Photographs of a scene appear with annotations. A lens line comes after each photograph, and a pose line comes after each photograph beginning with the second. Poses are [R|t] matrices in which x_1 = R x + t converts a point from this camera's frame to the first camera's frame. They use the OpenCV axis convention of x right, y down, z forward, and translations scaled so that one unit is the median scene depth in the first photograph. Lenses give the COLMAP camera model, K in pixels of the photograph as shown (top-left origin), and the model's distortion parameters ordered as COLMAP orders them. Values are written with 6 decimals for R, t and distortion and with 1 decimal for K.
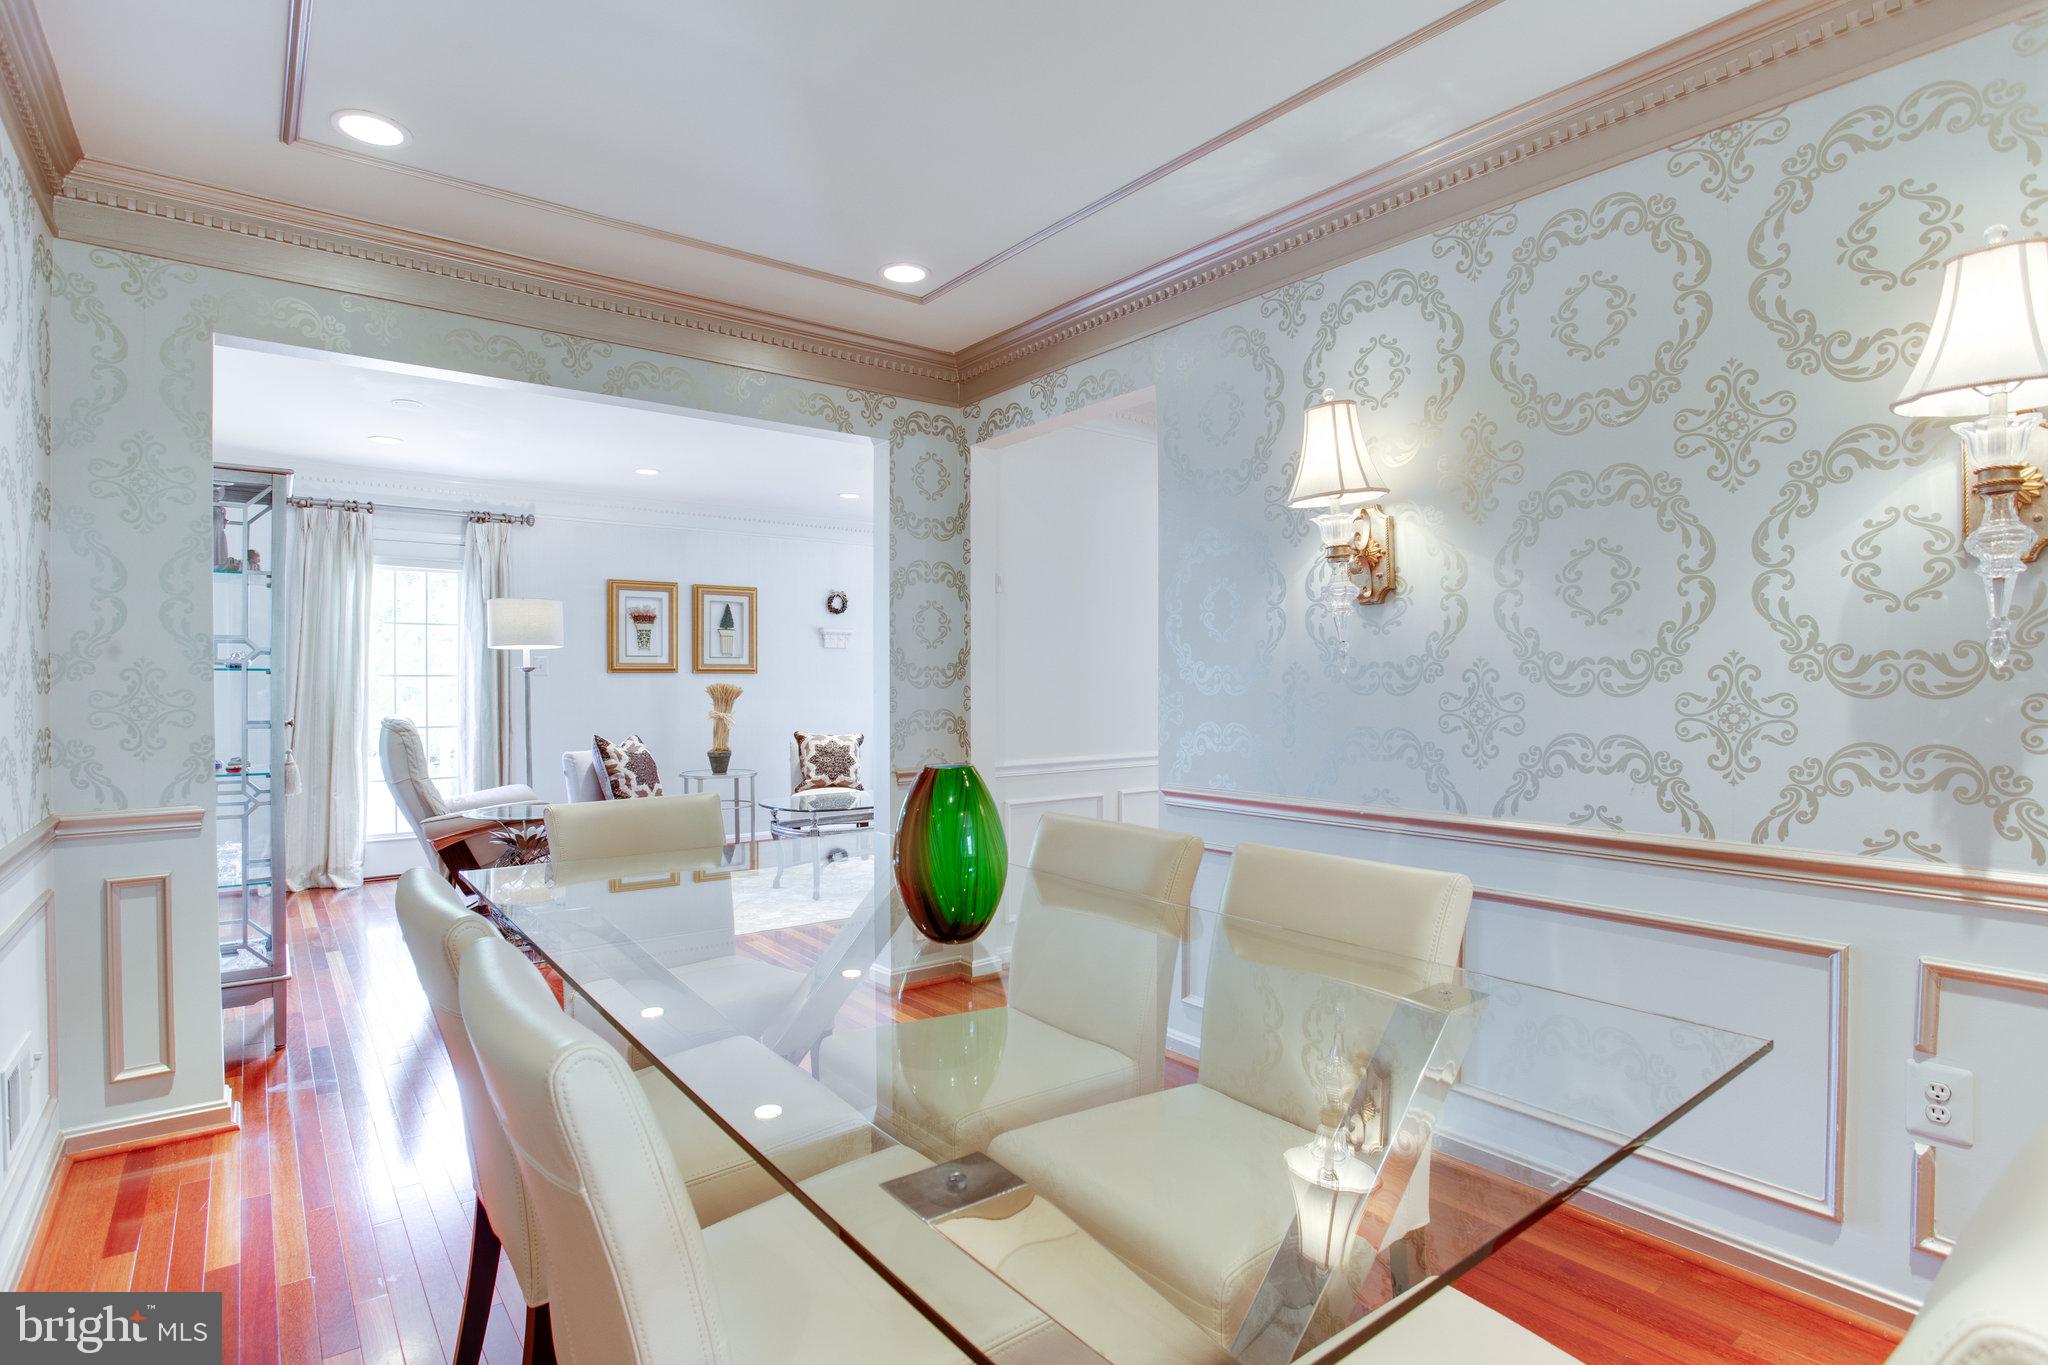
lens RADIAL K [[1014.0, 0, 996.9], [0, 1014.0, 685.8], [0, 0, 1]] dist [0.025762, 0.000125]
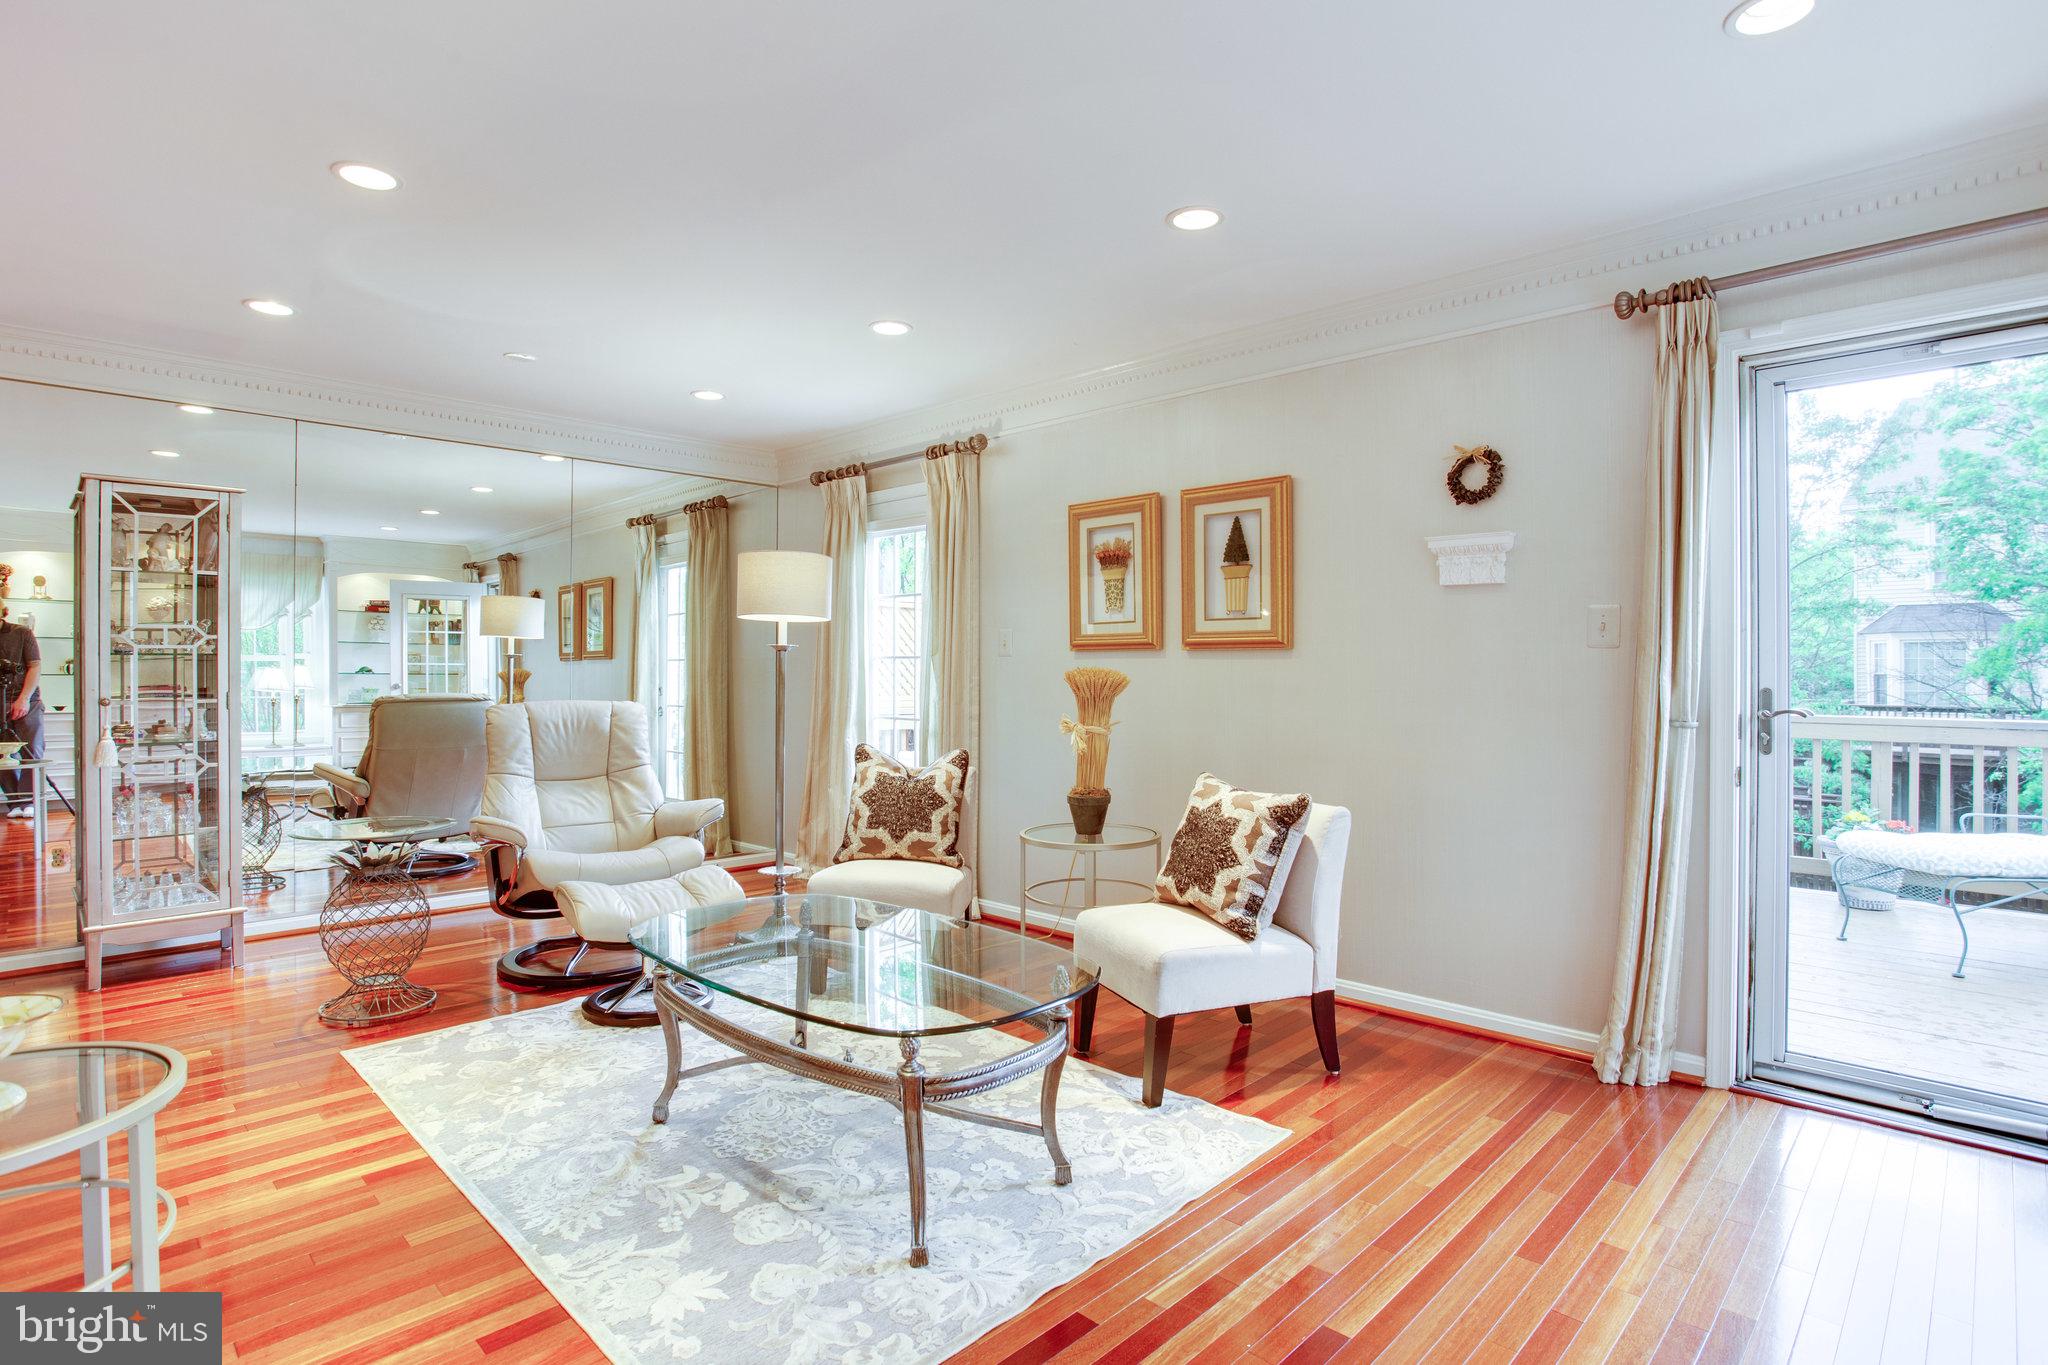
lens RADIAL K [[1015.5, 0, 1030.3], [0, 1015.5, 661.3], [0, 0, 1]] dist [-0.003527, 0.000308]
pose [[0.151355, 0.009440, -0.988434, 0.255229], [-0.005385, 0.999947, 0.008725, -0.011222], [0.988465, 0.004002, 0.151398, 0.884153]]
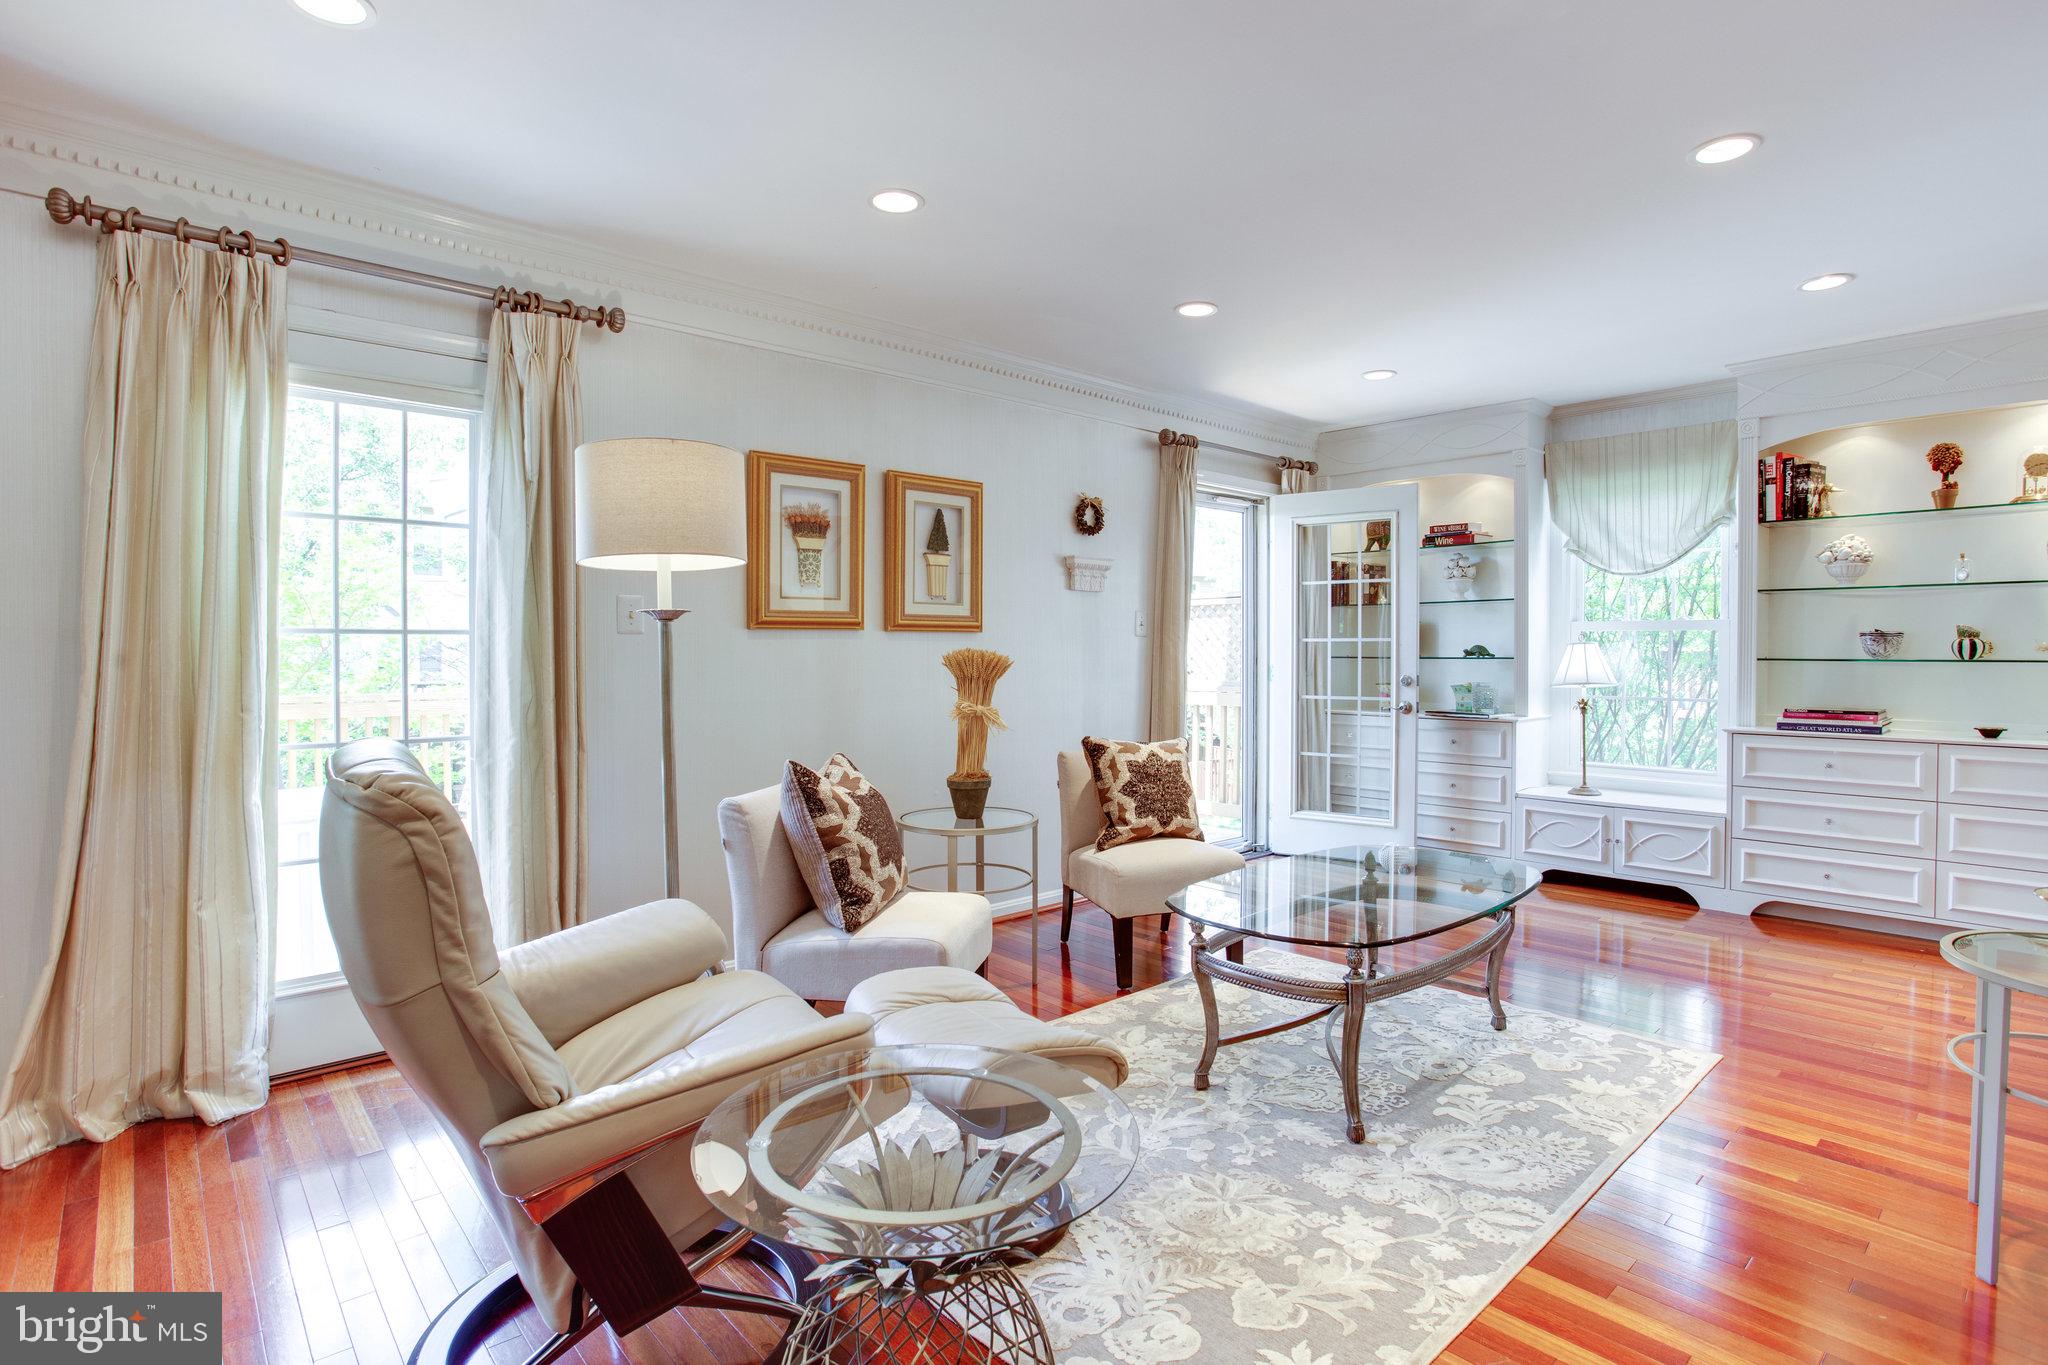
lens RADIAL K [[1015.5, 0, 1030.3], [0, 1015.5, 661.3], [0, 0, 1]] dist [-0.003527, 0.000308]
pose [[0.995600, 0.001999, 0.093687, -0.289643], [-0.003052, 0.999934, 0.011098, -0.002081], [-0.093659, -0.011335, 0.995540, 0.466946]]
